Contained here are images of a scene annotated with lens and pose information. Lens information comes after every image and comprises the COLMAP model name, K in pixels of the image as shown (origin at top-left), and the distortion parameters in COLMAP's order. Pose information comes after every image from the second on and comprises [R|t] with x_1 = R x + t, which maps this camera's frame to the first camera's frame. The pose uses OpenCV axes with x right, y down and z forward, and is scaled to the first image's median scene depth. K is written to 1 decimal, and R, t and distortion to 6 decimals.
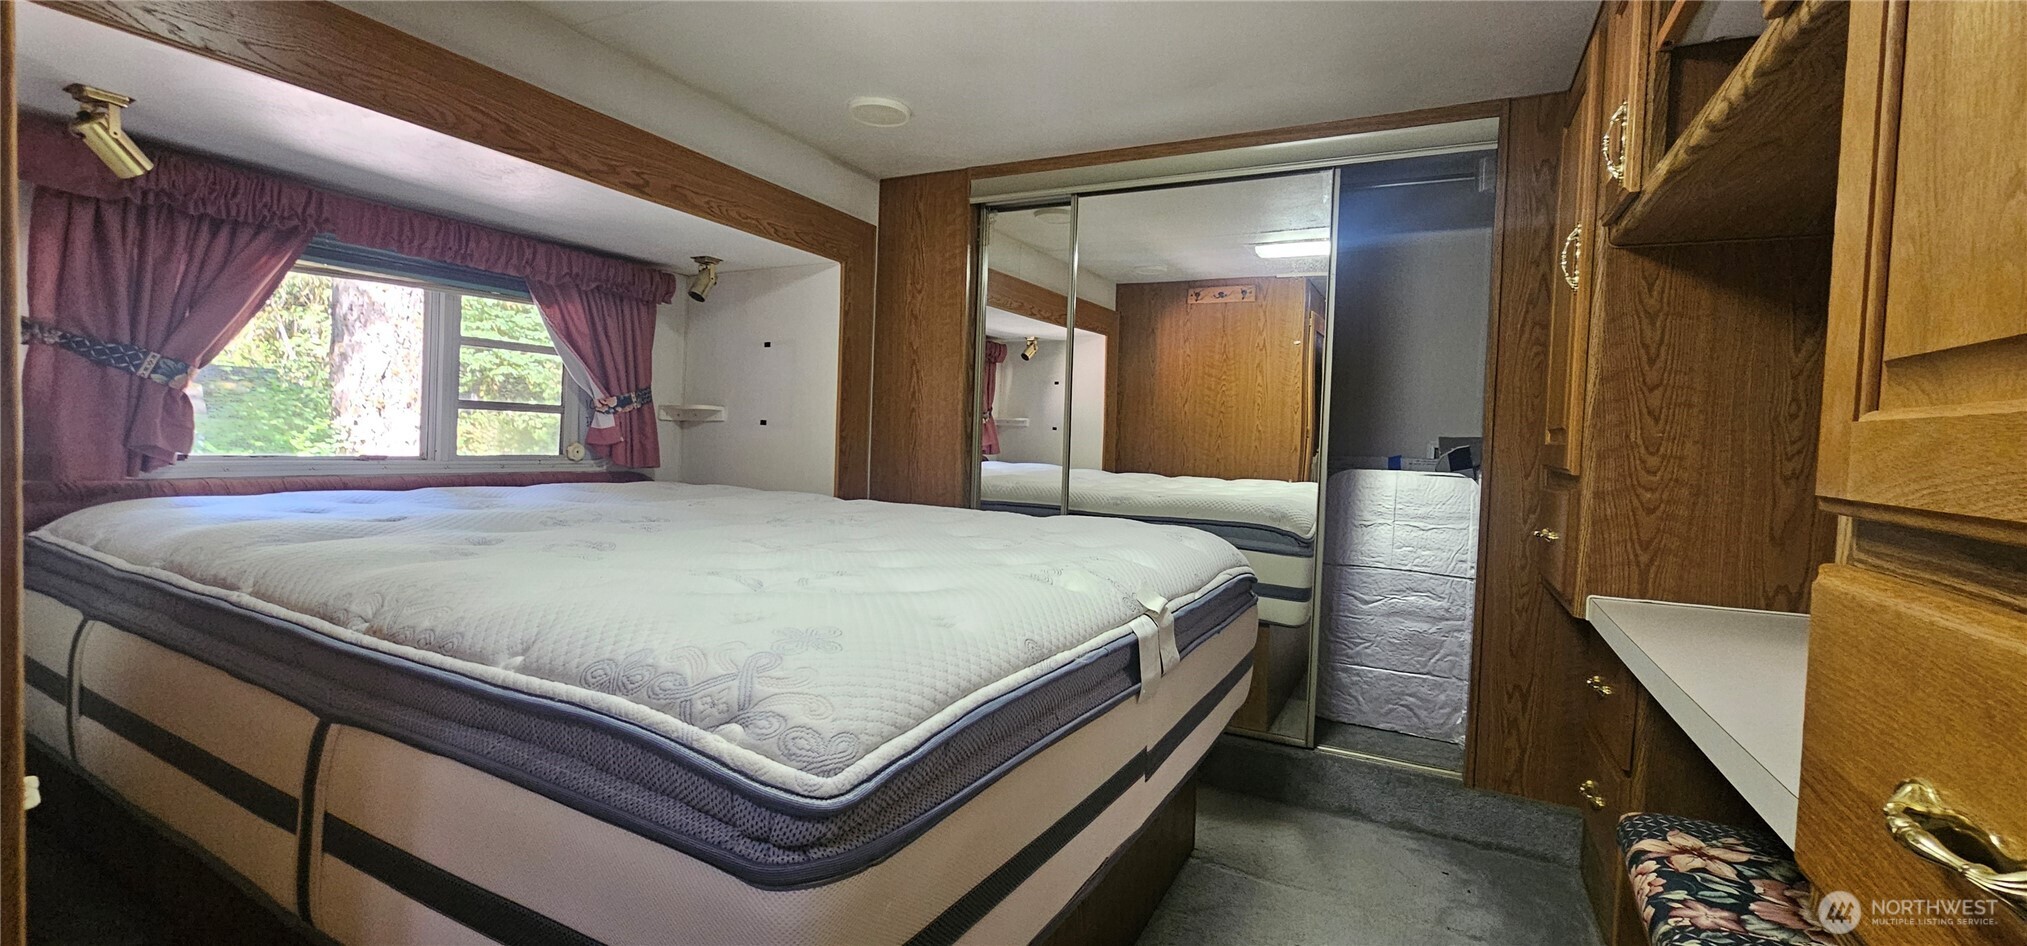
lens RADIAL K [[830.6, 0, 1013.5], [0, 830.6, 473.0], [0, 0, 1]] dist [0.000198, 0.000029]
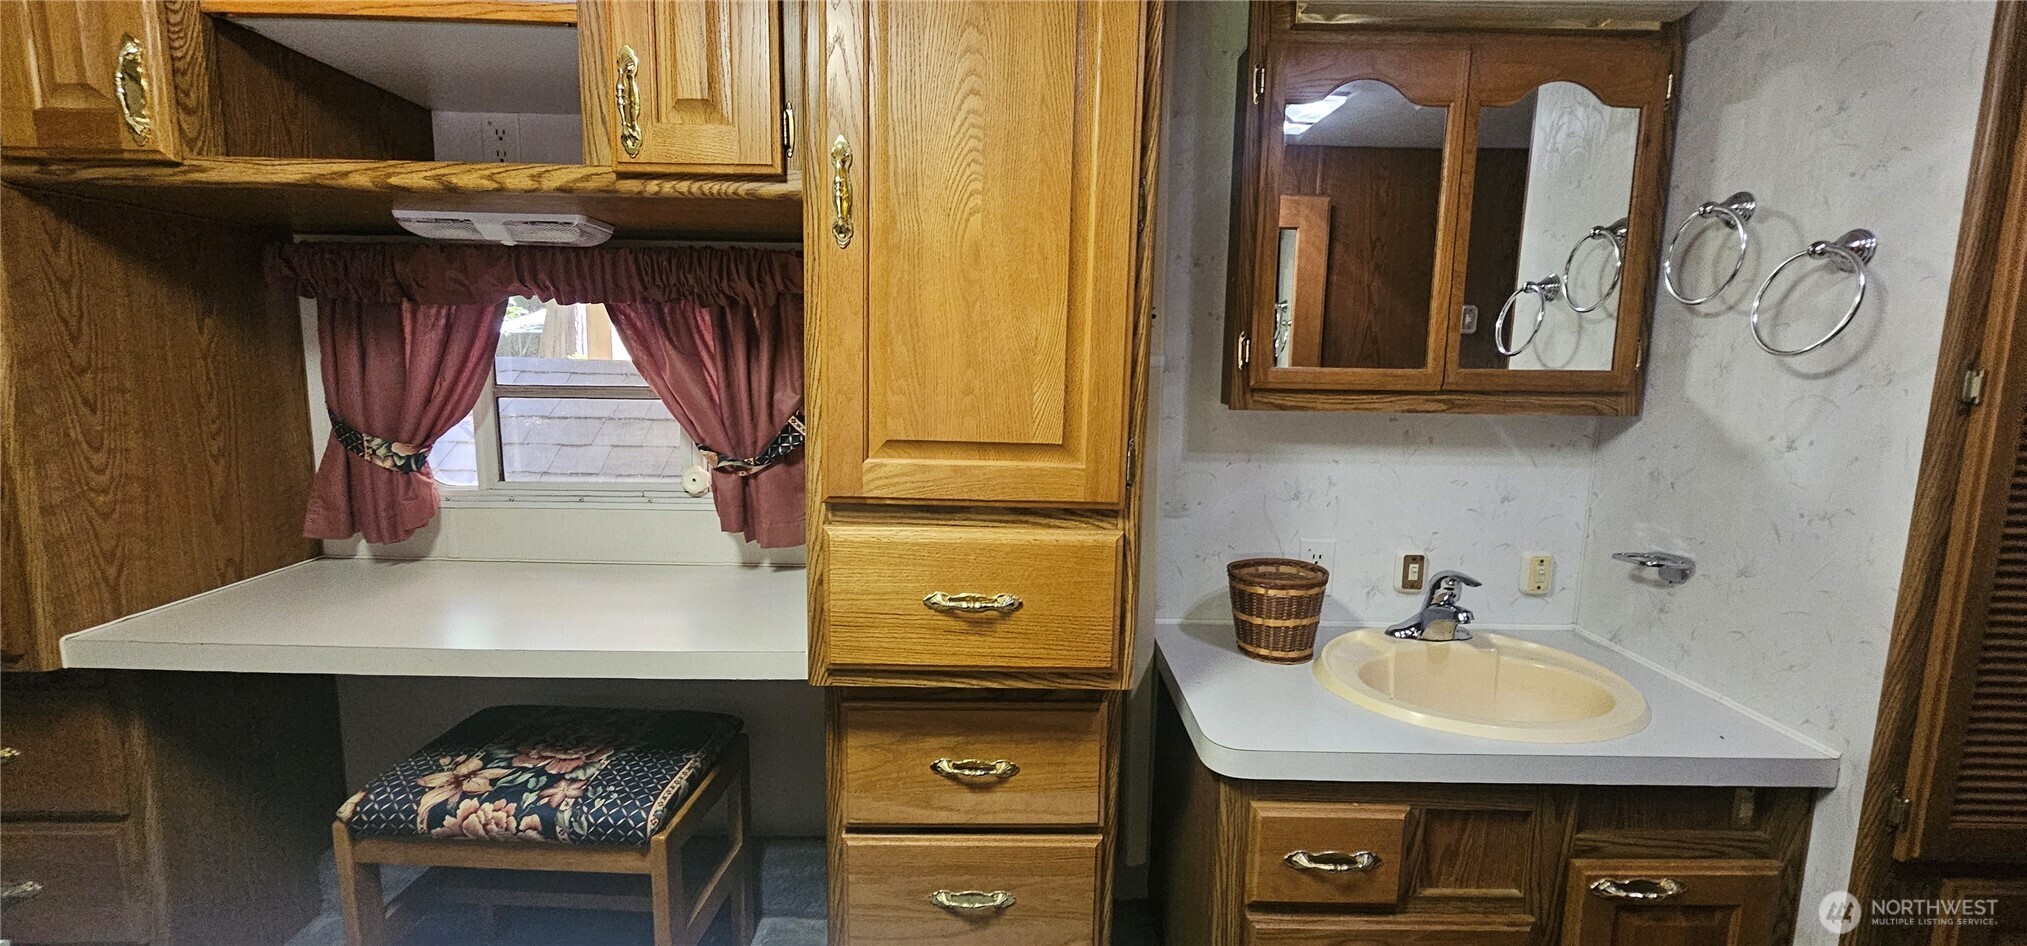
lens RADIAL K [[830.6, 0, 1013.5], [0, 830.6, 473.0], [0, 0, 1]] dist [0.000198, 0.000029]
pose [[-0.458712, -0.168451, 0.872472, -0.395583], [0.004612, 0.981402, 0.191907, -0.157869], [-0.888573, 0.092054, -0.449404, 0.559385]]
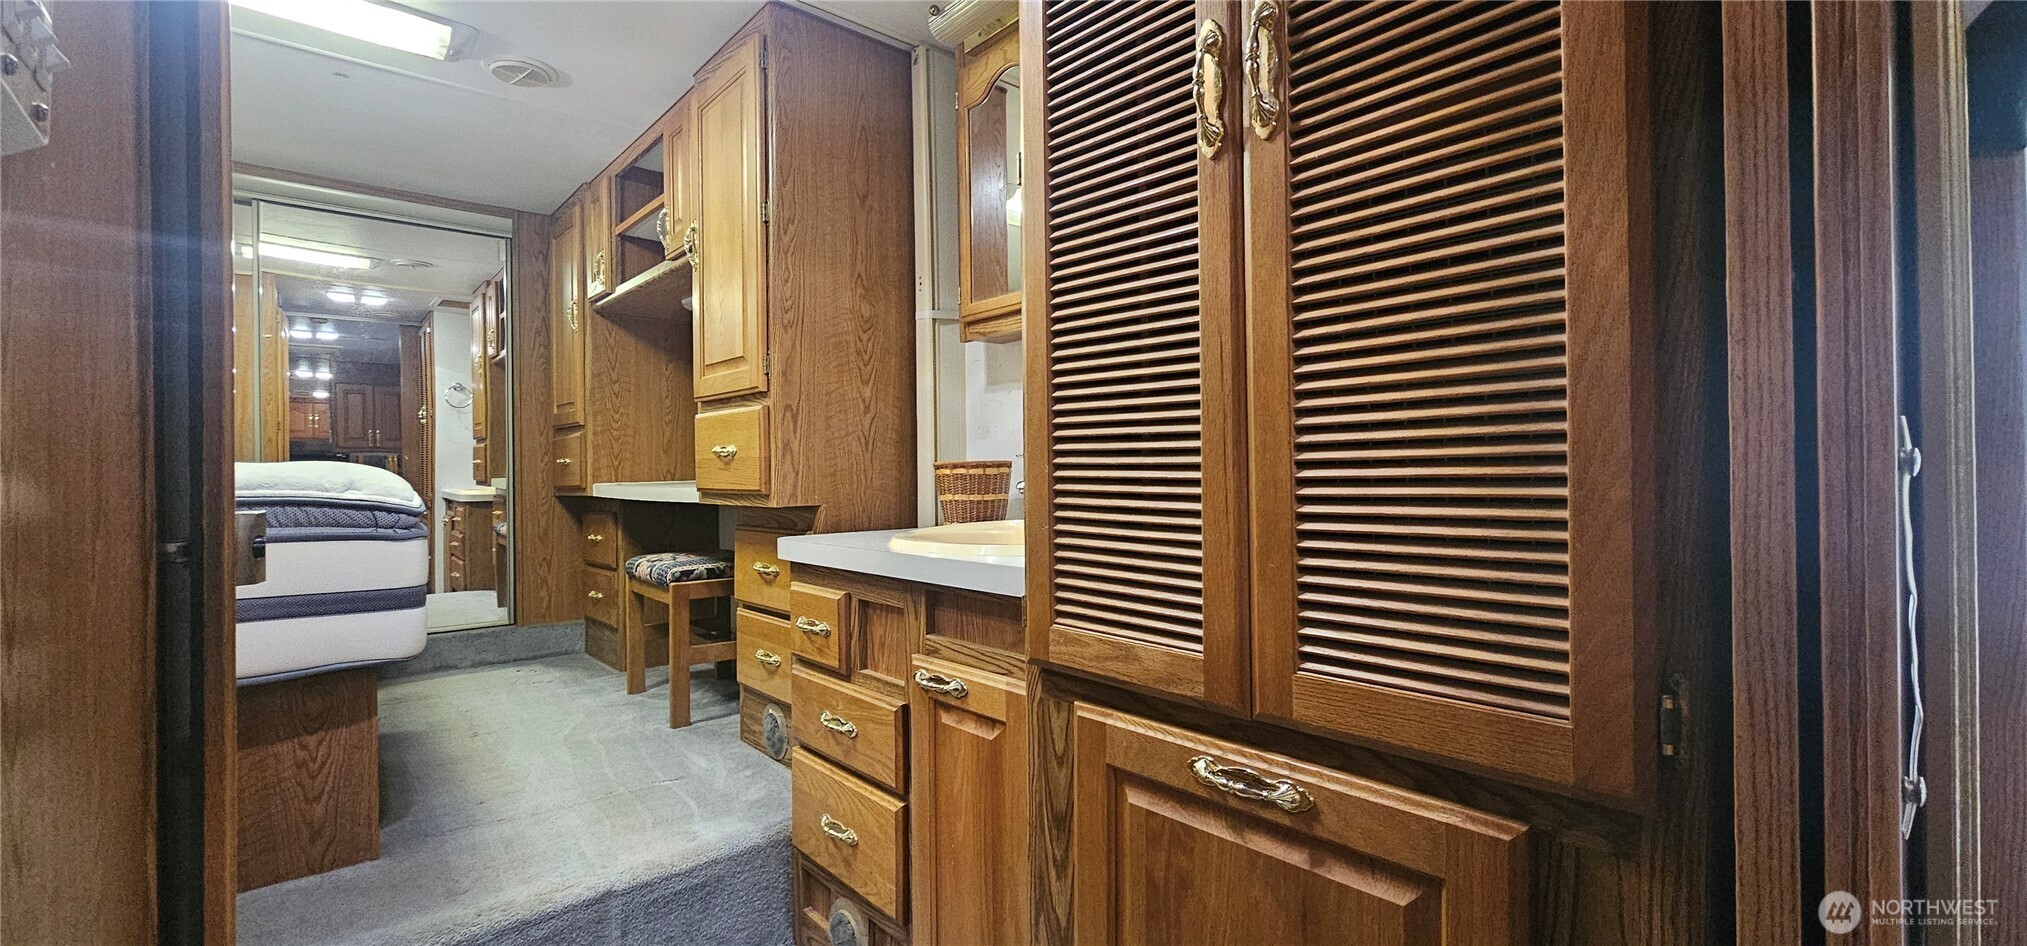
lens RADIAL K [[830.6, 0, 1013.5], [0, 830.6, 473.0], [0, 0, 1]] dist [0.000198, 0.000029]
pose [[0.368975, -0.038494, 0.928642, -0.825842], [0.062234, 0.997923, 0.016638, 0.156793], [-0.927354, 0.051655, 0.370604, -0.710343]]
